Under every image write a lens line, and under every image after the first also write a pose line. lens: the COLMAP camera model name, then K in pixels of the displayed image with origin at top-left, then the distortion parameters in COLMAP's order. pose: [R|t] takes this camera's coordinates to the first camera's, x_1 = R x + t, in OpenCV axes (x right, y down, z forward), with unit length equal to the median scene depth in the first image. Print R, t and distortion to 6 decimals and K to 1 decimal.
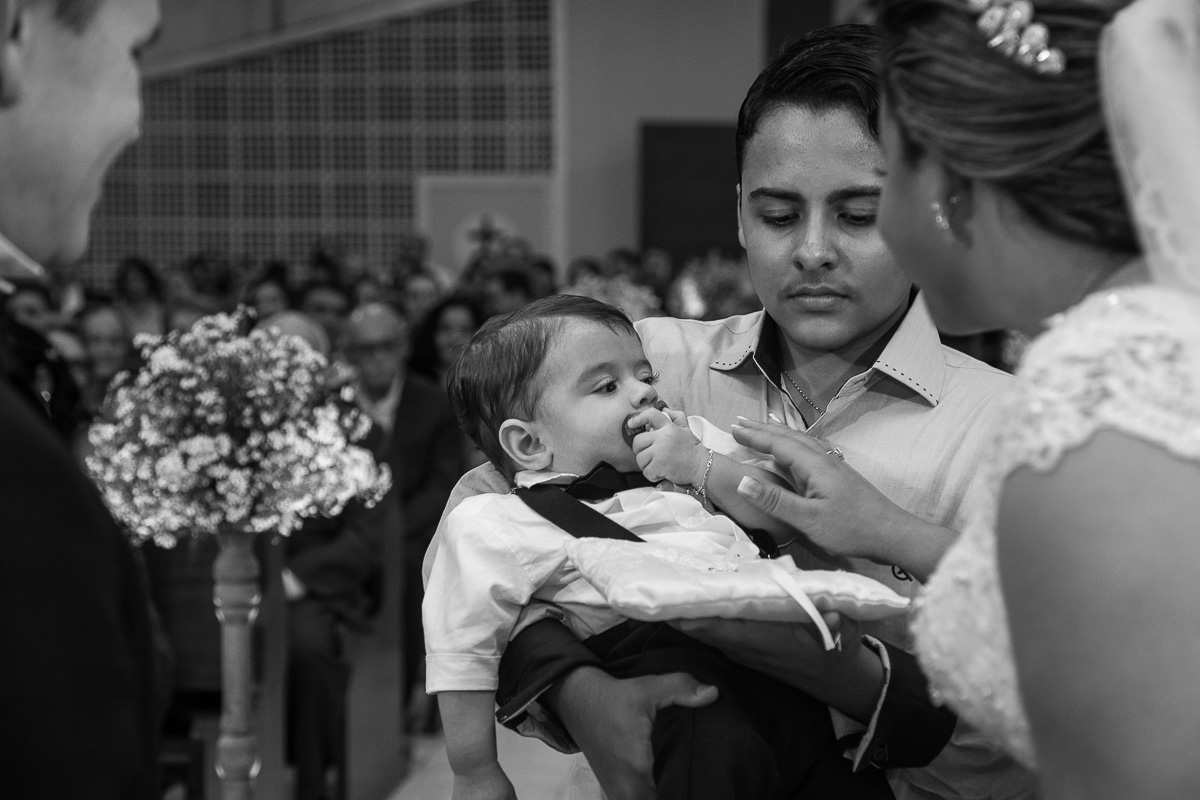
lens RADIAL K [[2166.8, 0, 599.6], [0, 2166.8, 398.9], [0, 0, 1]] dist [0.357980, 0.000000]
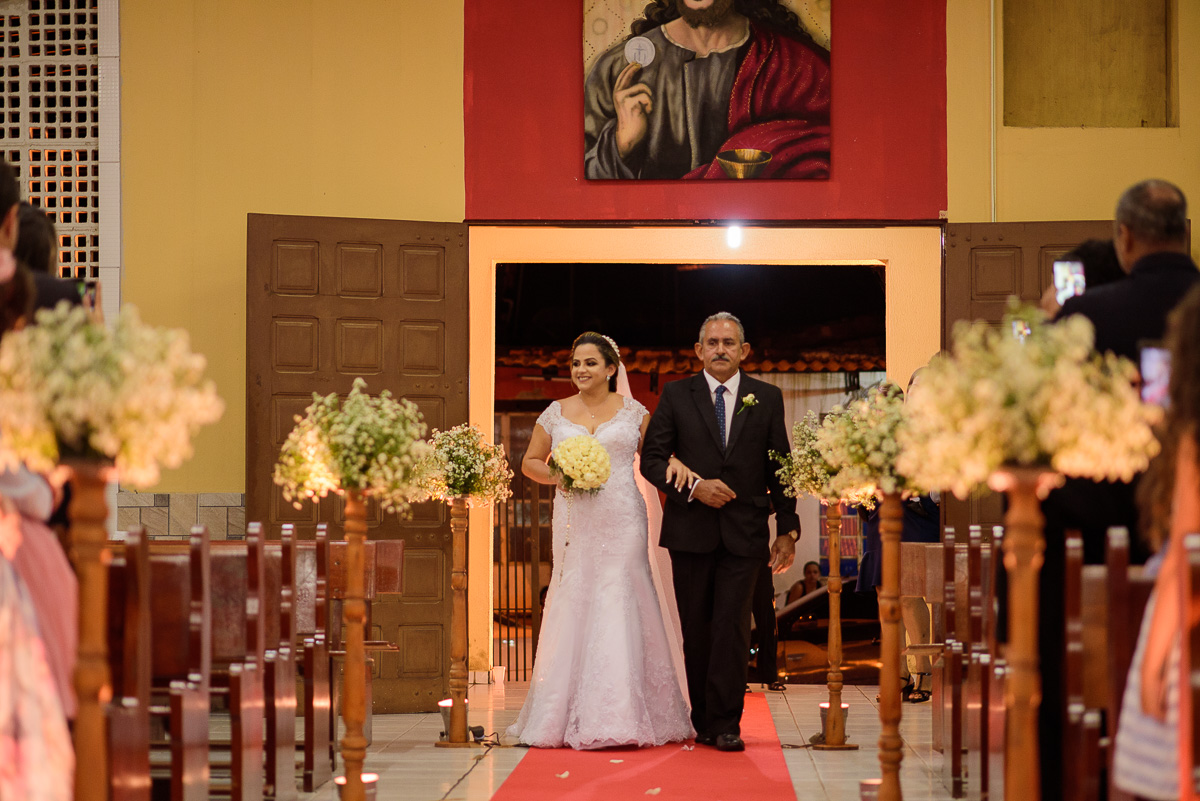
lens RADIAL K [[3450.7, 0, 604.5], [0, 3450.7, 398.2], [0, 0, 1]] dist [-0.000107, 0.000000]
pose [[0.994424, 0.008696, 0.105099, 0.079622], [0.003516, 0.993306, -0.115456, 0.119448], [-0.105399, 0.115182, 0.987737, 0.507249]]
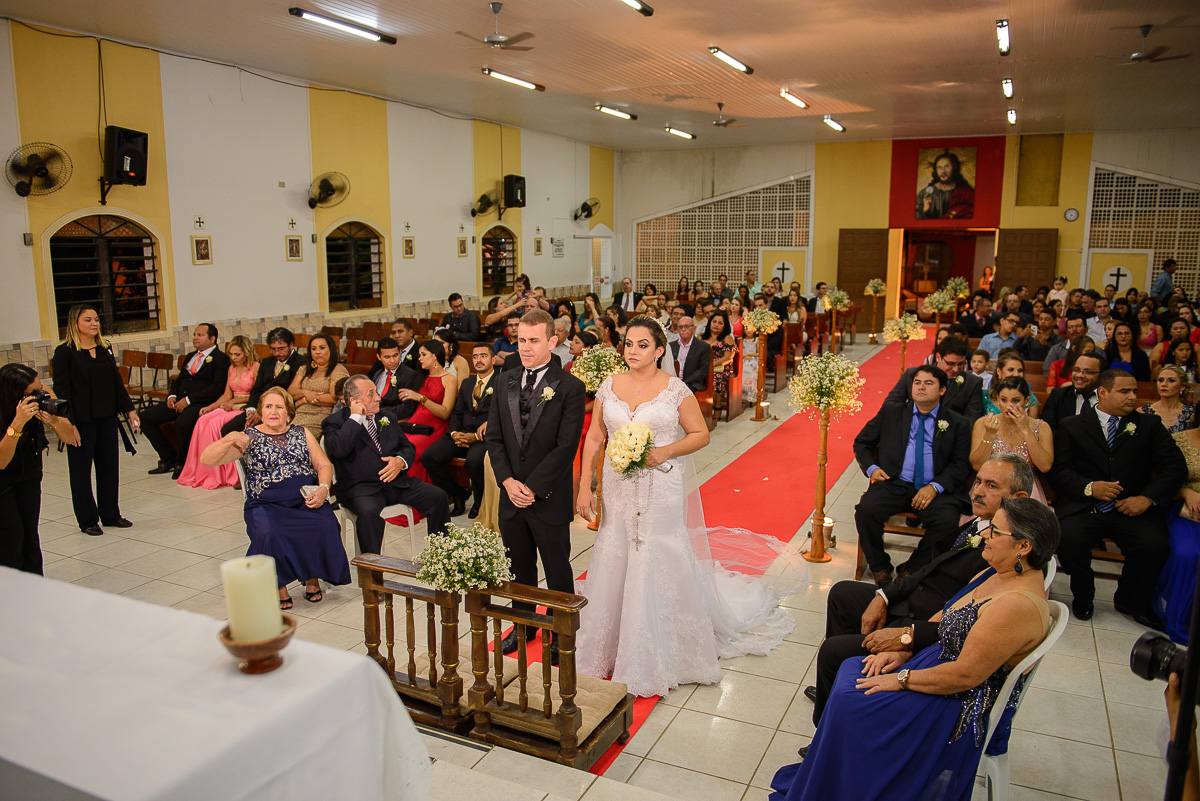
lens RADIAL K [[894.4, 0, 590.3], [0, 894.4, 405.2], [0, 0, 1]] dist [-0.039579, -0.013154]
pose [[0.946664, 0.059339, -0.316712, 0.433728], [-0.024565, 0.993327, 0.112683, -0.128030], [0.321285, -0.098893, 0.941805, -0.835519]]
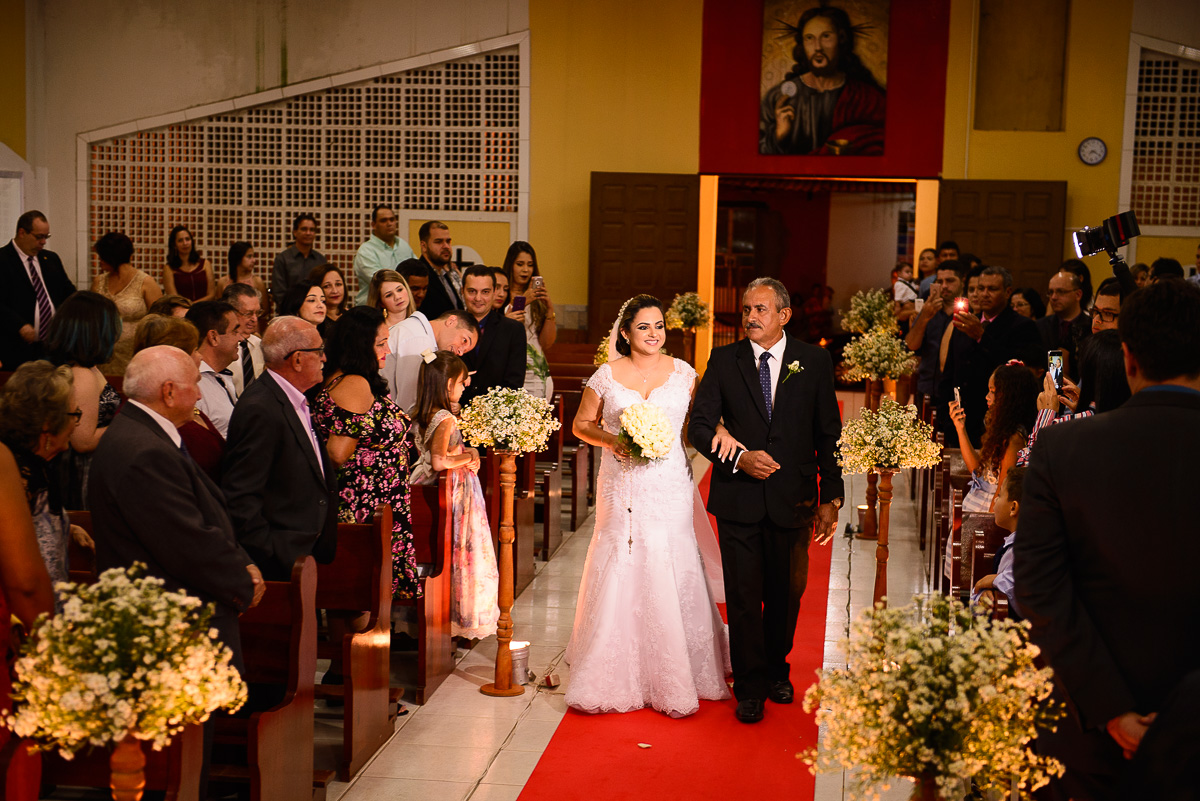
lens RADIAL K [[1937.6, 0, 601.9], [0, 1937.6, 397.2], [0, 0, 1]] dist [0.118947, 0.000000]
pose [[0.999644, 0.026378, 0.003885, 0.111665], [-0.026481, 0.999218, 0.029357, -0.188709], [-0.003107, -0.029450, 0.999561, -0.172587]]
